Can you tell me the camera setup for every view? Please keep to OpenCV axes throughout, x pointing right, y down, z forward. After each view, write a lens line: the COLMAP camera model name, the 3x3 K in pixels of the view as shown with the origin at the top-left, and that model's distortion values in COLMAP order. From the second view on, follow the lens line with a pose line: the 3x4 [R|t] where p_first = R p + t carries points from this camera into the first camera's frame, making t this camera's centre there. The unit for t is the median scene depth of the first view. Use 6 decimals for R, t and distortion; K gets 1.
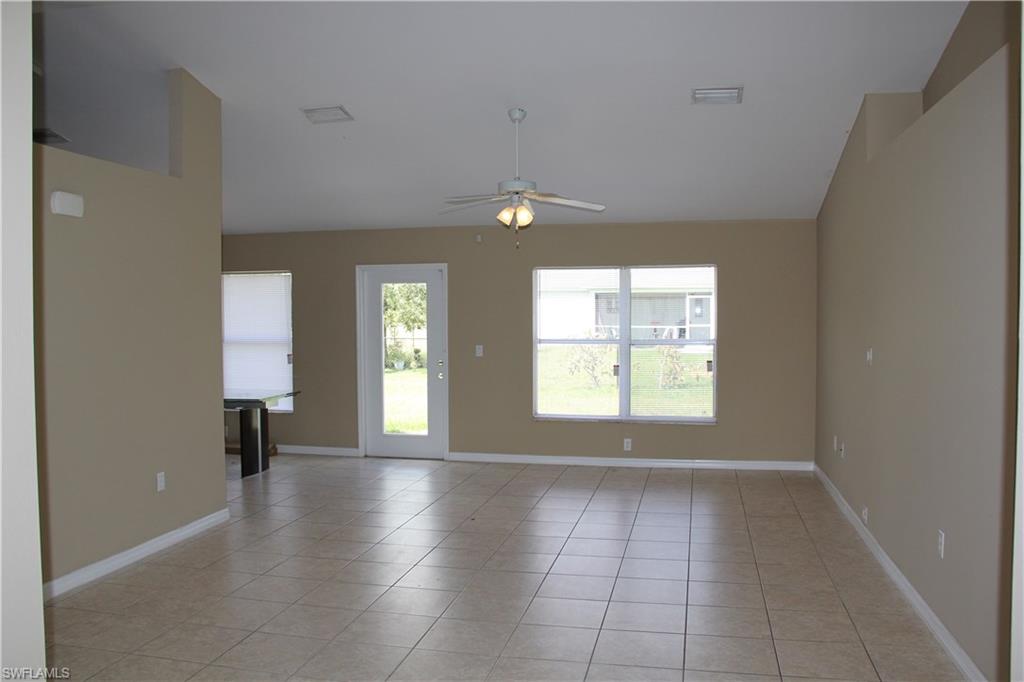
lens RADIAL K [[849.4, 0, 512.0], [0, 849.4, 341.0], [0, 0, 1]] dist [-0.179823, 0.149259]
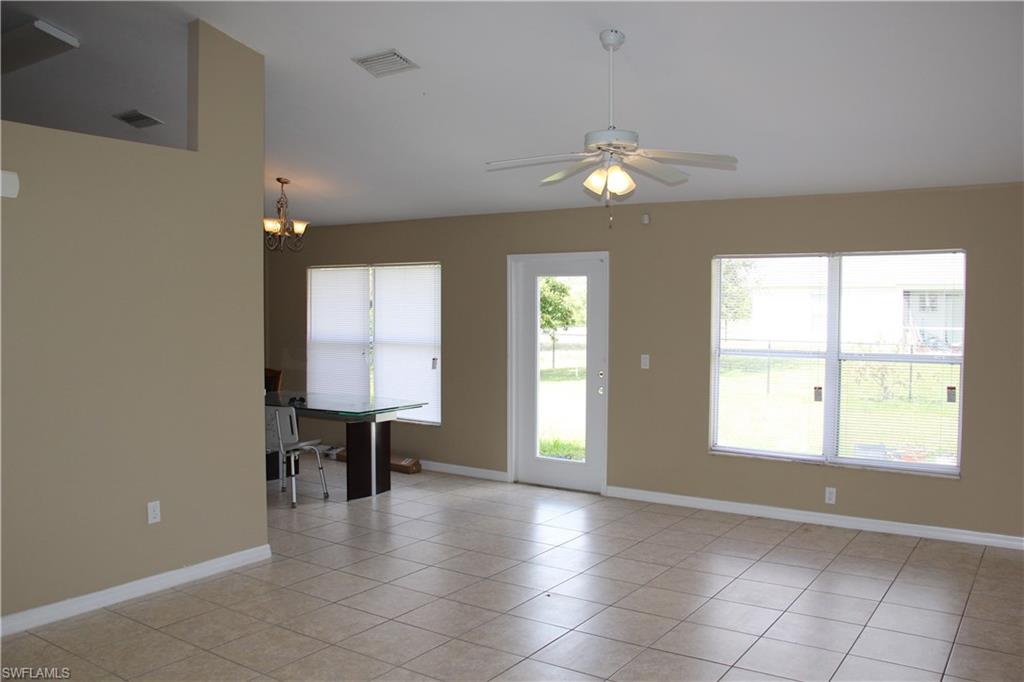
lens RADIAL K [[849.4, 0, 512.0], [0, 849.4, 341.0], [0, 0, 1]] dist [-0.179823, 0.149259]
pose [[0.929225, 0.024274, -0.368716, 0.141239], [-0.021816, 0.999703, 0.010835, -0.013988], [0.368870, -0.002024, 0.929479, 0.228313]]
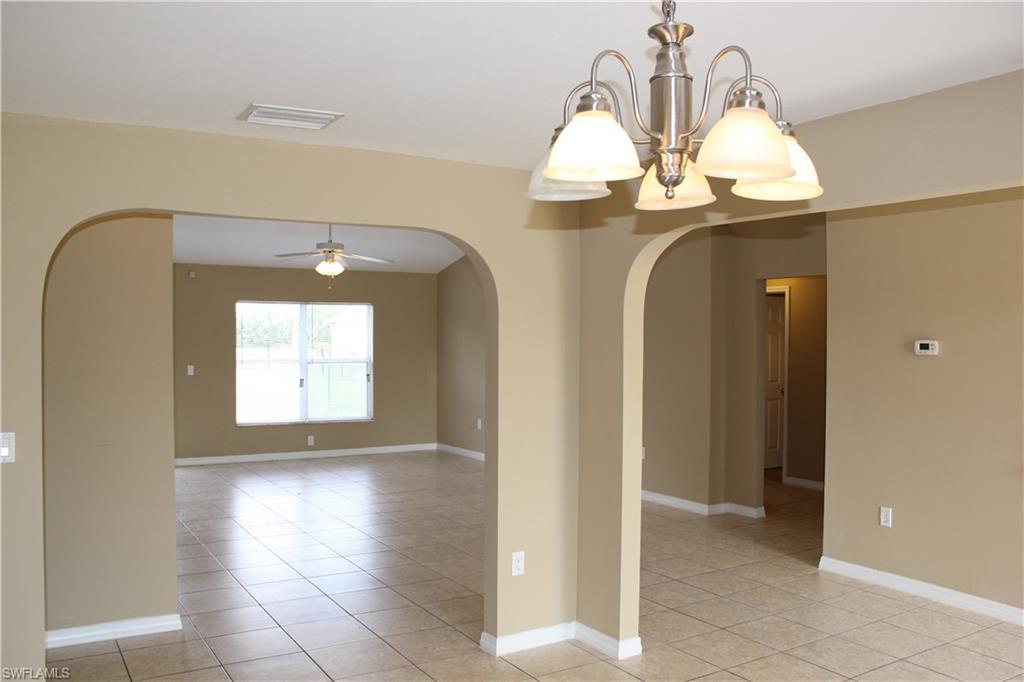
lens RADIAL K [[849.4, 0, 512.0], [0, 849.4, 341.0], [0, 0, 1]] dist [-0.179823, 0.149259]
pose [[0.715757, 0.001994, 0.698347, -0.537626], [0.017197, 0.999642, -0.020479, 0.002204], [-0.698138, 0.026668, 0.715466, -0.132794]]
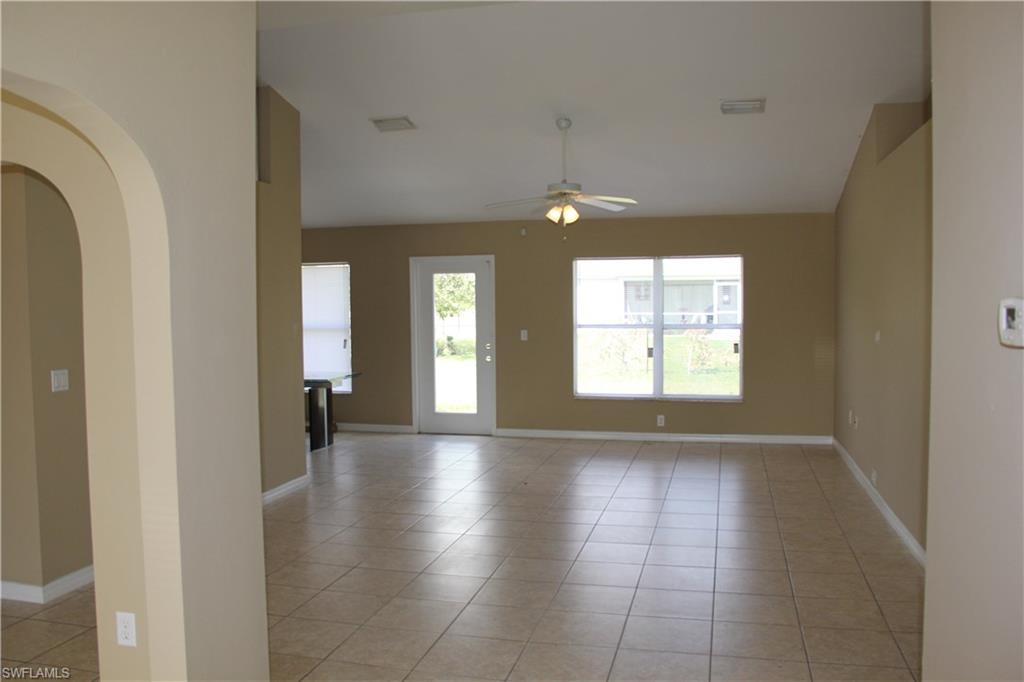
lens RADIAL K [[853.9, 0, 512.0], [0, 853.9, 341.0], [0, 0, 1]] dist [-0.169975, 0.141962]
pose [[0.999526, -0.003987, -0.030540, -0.021399], [0.004419, 0.999891, 0.014087, 0.003528], [0.030480, -0.014215, 0.999434, -0.099612]]
